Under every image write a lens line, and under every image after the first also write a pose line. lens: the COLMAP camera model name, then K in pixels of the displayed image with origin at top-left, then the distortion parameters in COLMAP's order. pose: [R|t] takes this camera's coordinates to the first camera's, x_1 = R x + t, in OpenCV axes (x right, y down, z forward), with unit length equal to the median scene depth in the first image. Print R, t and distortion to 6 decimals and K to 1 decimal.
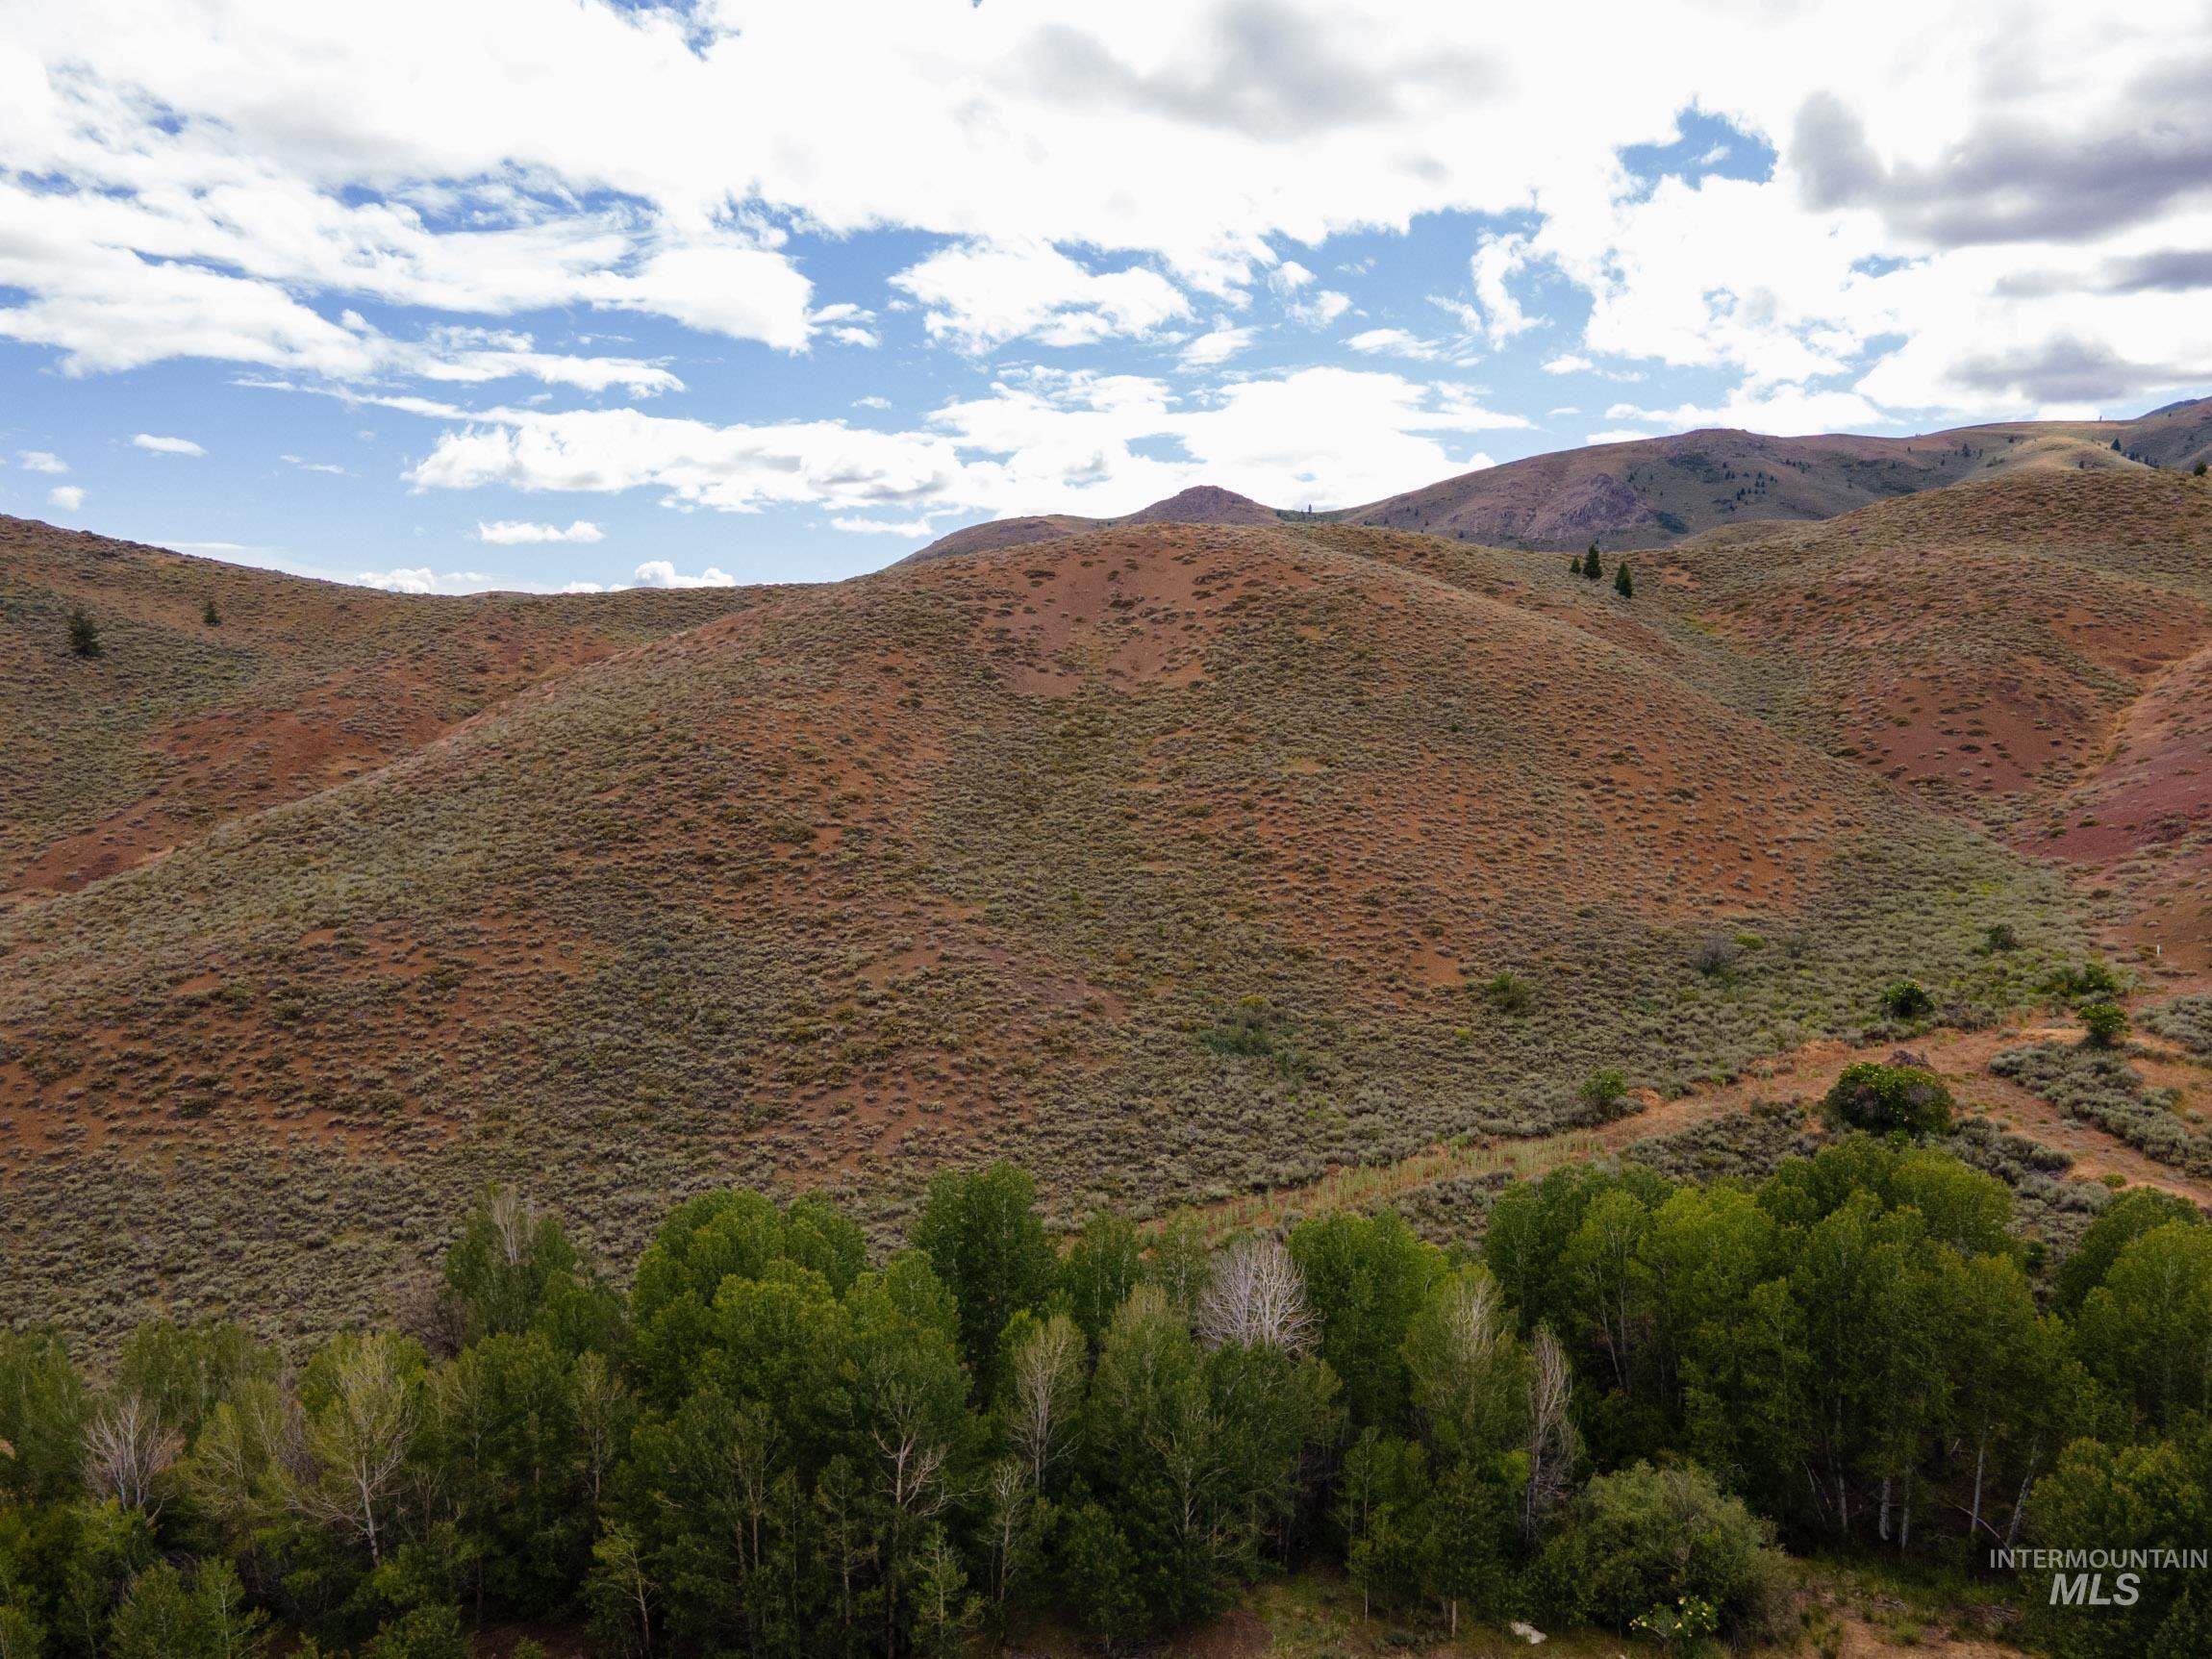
lens RADIAL K [[1691.1, 0, 1139.0], [0, 1691.1, 869.1], [0, 0, 1]] dist [0.015679, 0.035615]
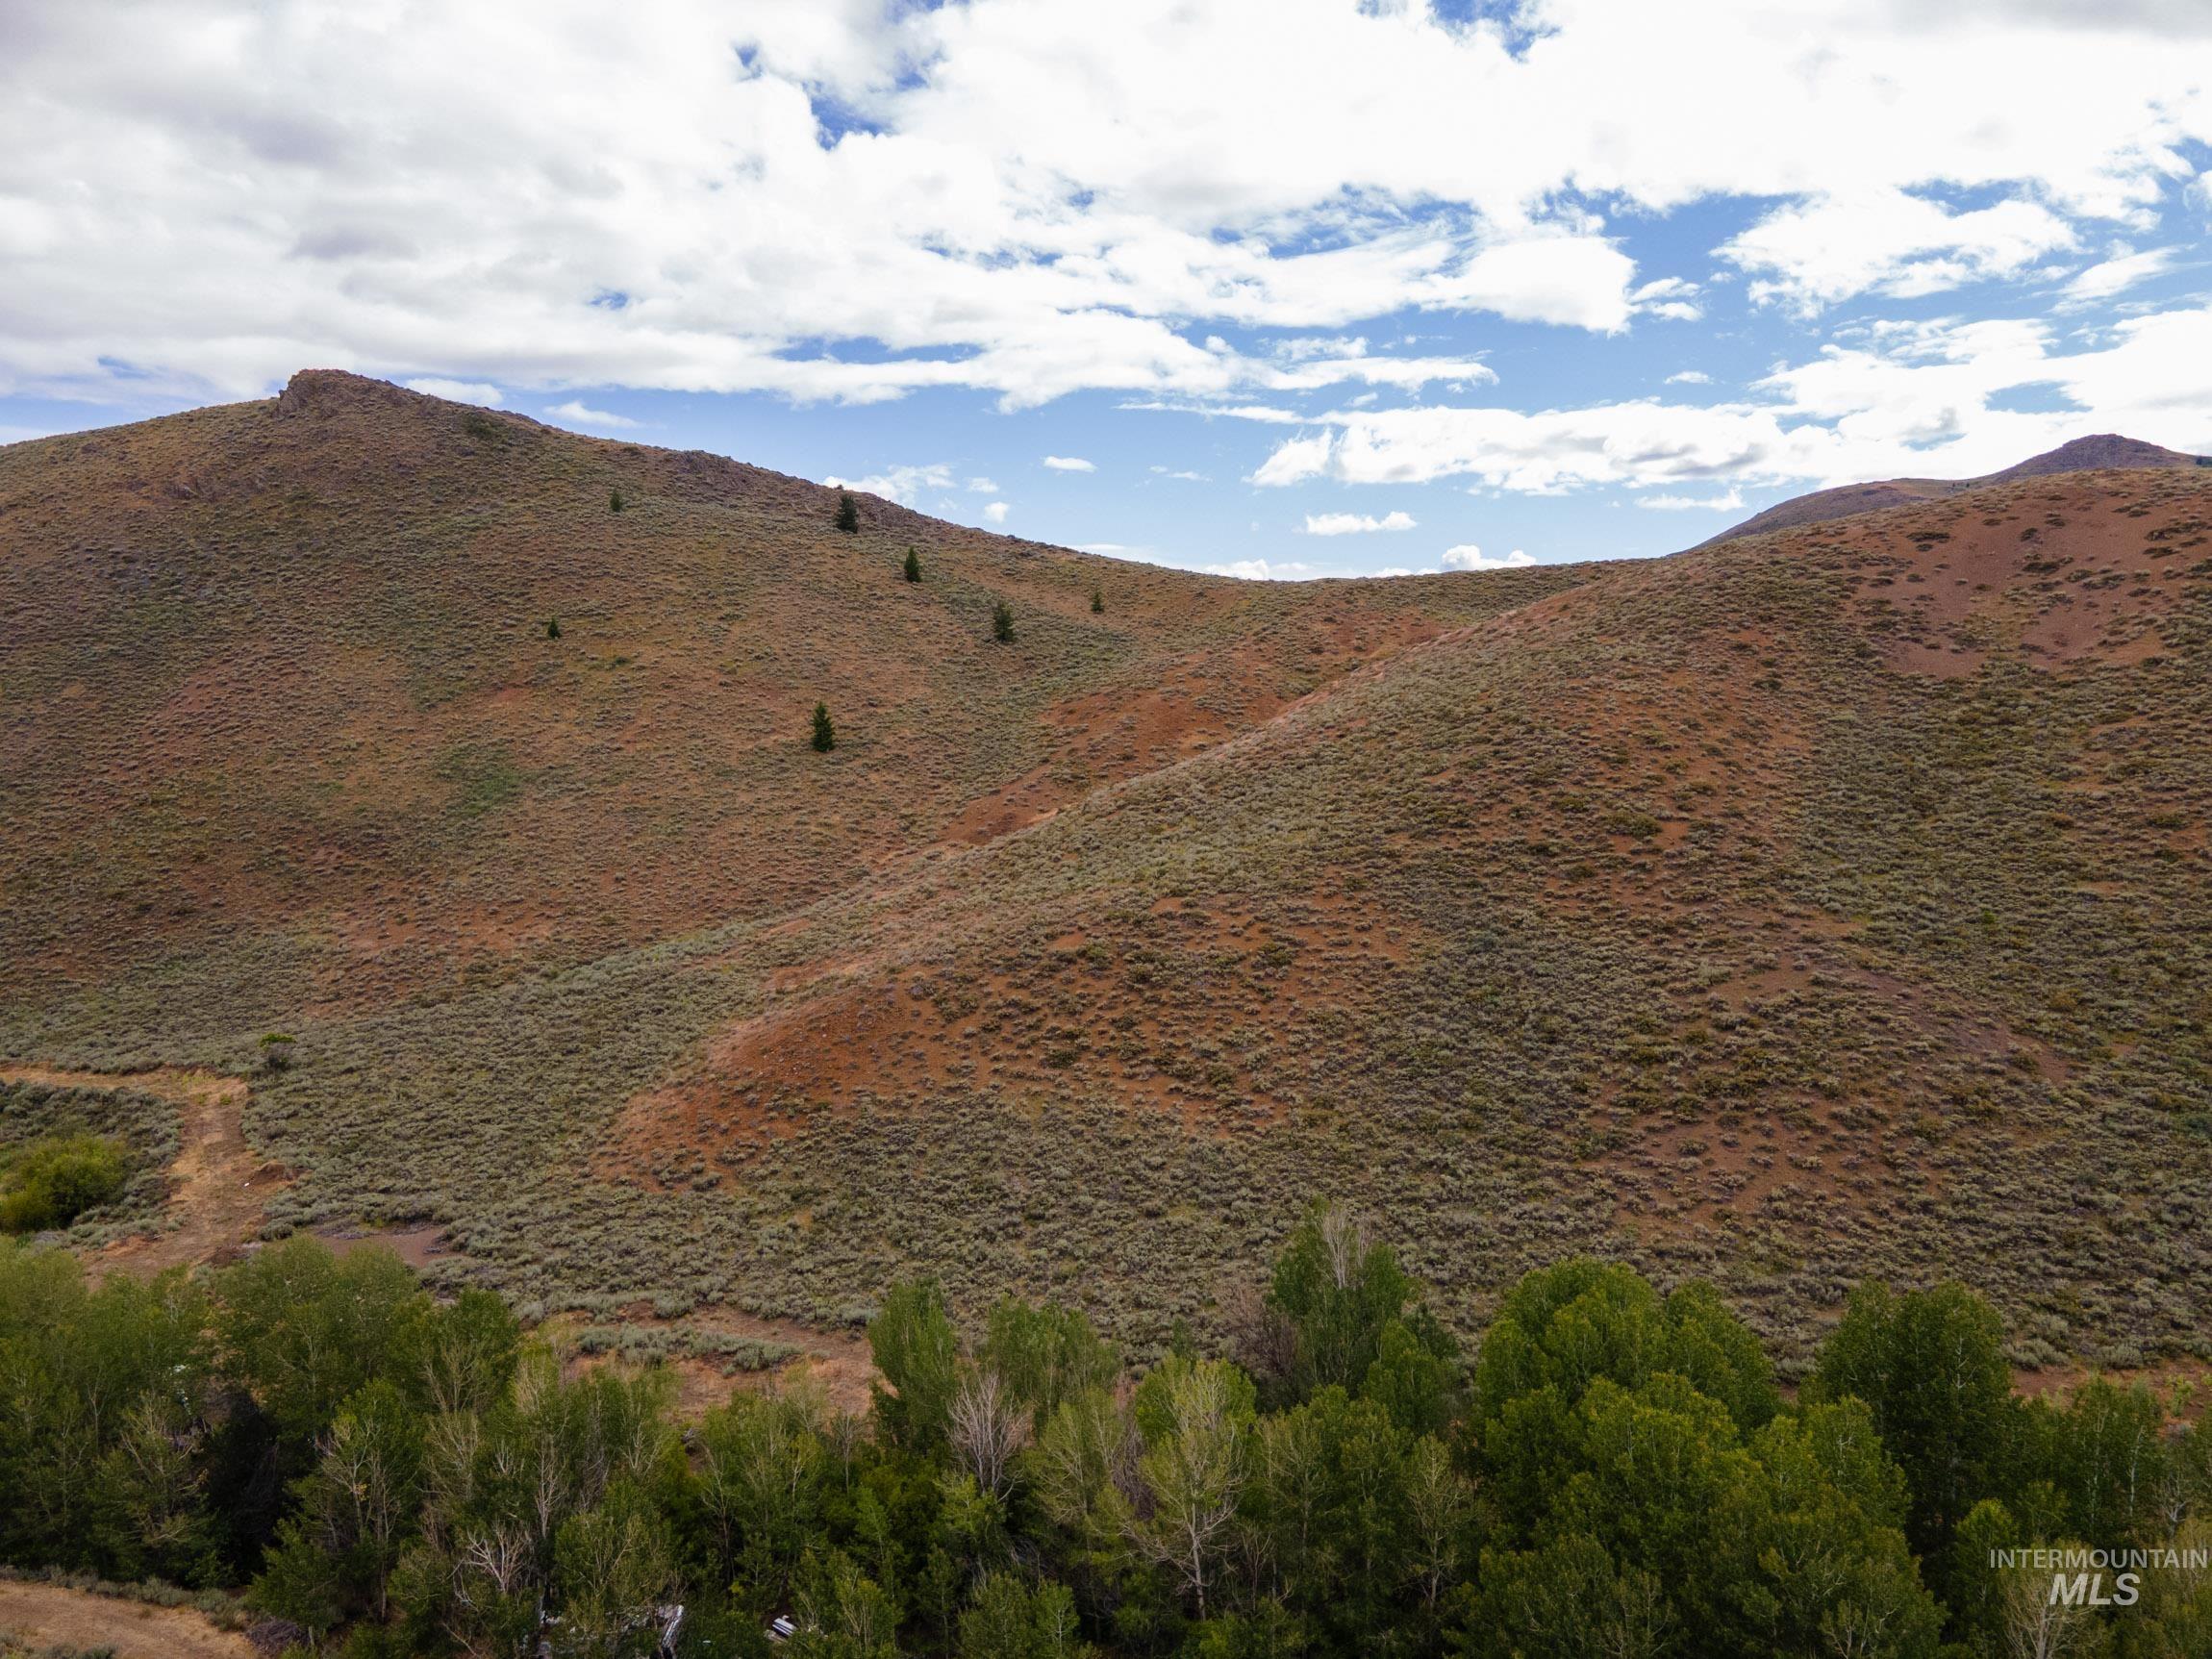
lens RADIAL K [[1602.0, 0, 1086.4], [0, 1602.0, 829.7], [0, 0, 1]] dist [0.020960, 0.044289]
pose [[0.877450, 0.050826, -0.476968, -0.049831], [-0.052898, 0.998559, 0.009093, -0.011649], [0.476743, 0.017252, 0.878874, 0.091152]]
